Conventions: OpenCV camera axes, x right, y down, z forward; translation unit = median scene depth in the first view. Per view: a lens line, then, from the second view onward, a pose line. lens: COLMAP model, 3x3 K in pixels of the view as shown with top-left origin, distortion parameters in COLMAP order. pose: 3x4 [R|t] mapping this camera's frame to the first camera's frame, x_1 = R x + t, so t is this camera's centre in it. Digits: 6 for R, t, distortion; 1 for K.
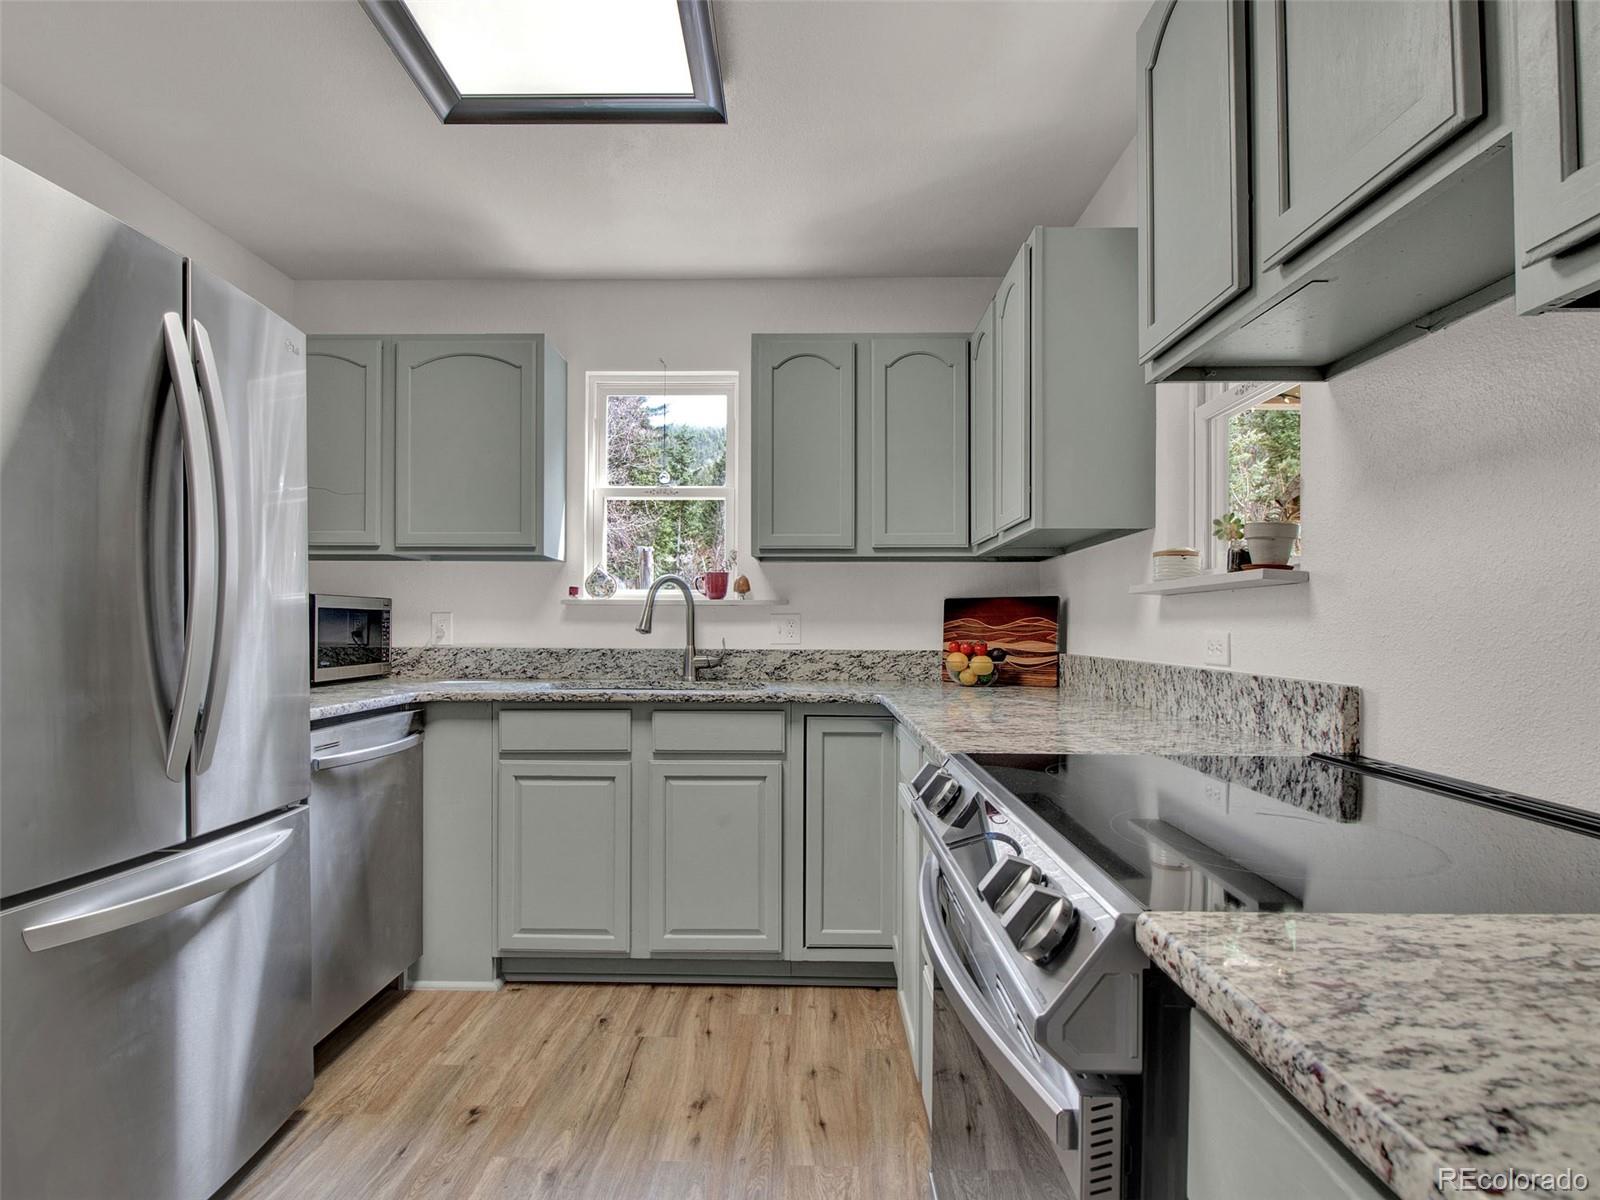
lens RADIAL K [[865.0, 0, 800.0], [0, 865.0, 600.0], [0, 0, 1]] dist [-0.018240, -0.000684]
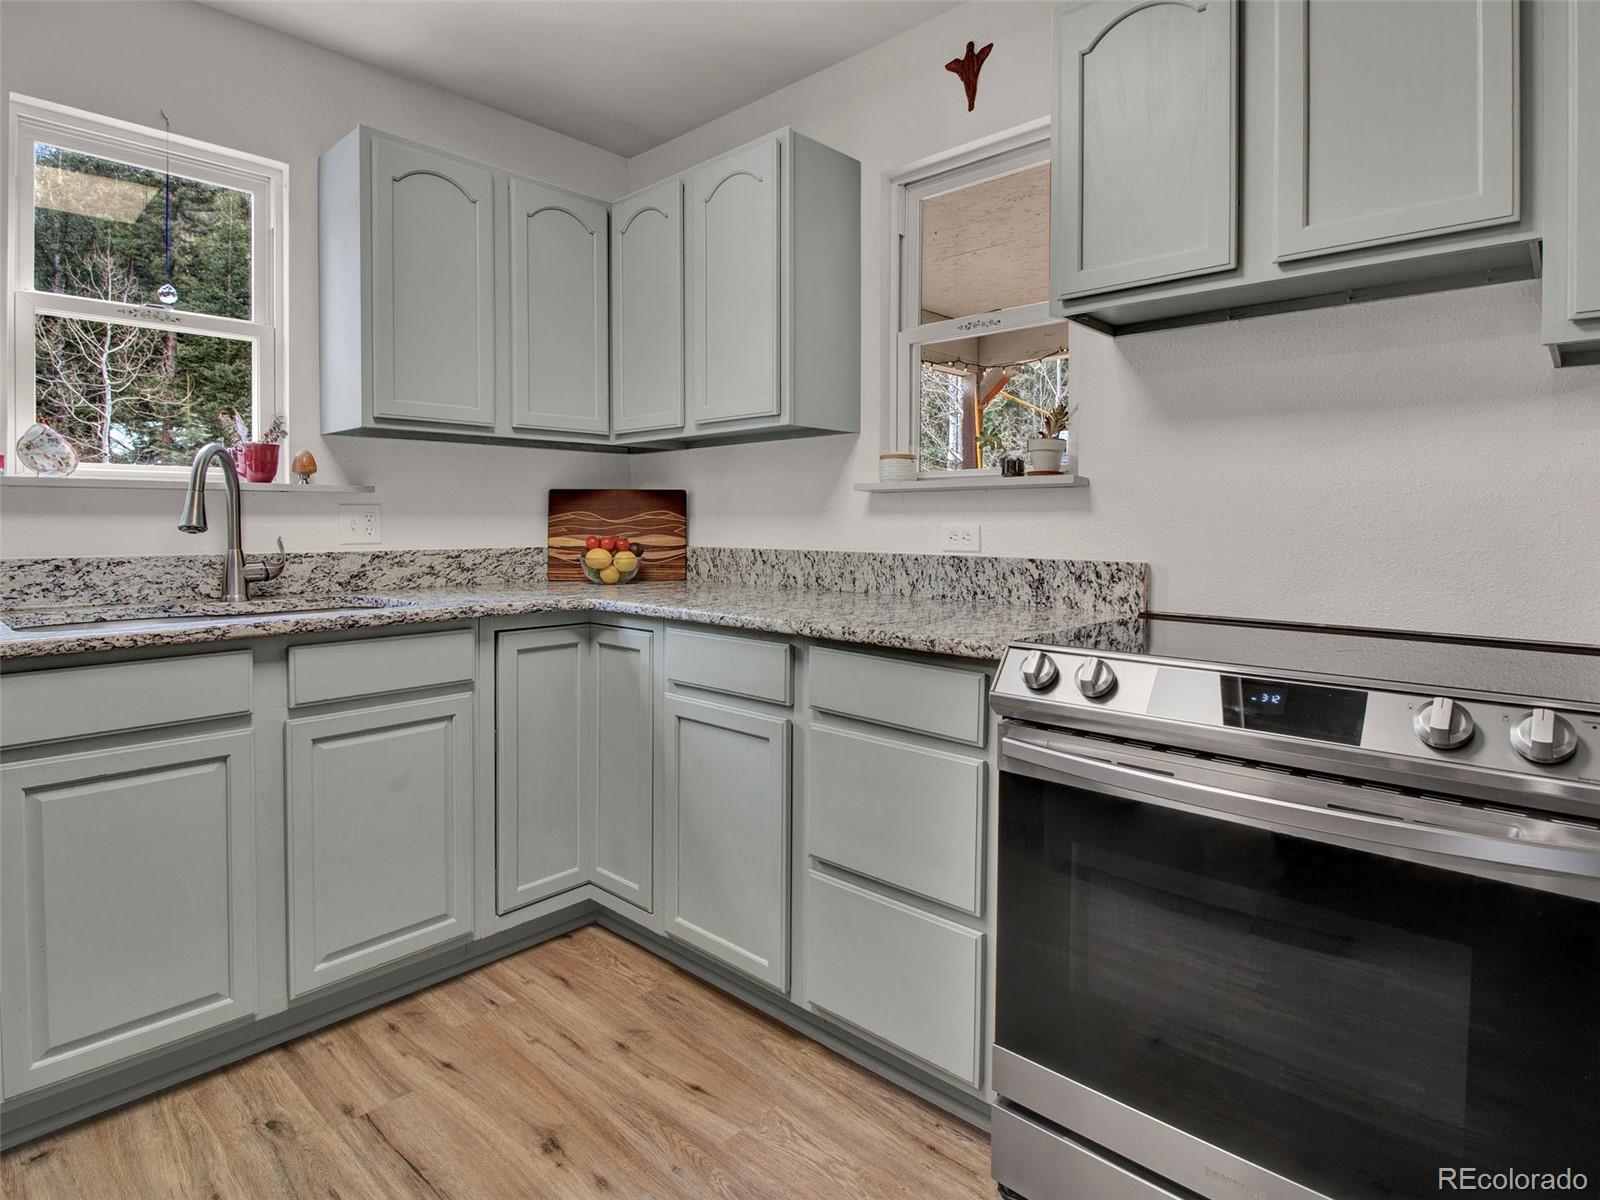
lens RADIAL K [[862.8, 0, 802.4], [0, 862.8, 517.7], [0, 0, 1]] dist [0.000549, -0.011515]
pose [[0.665790, -0.000912, 0.746138, -0.406997], [-0.020704, 0.999592, 0.019697, 0.005865], [-0.745852, -0.028562, 0.665499, 0.255911]]
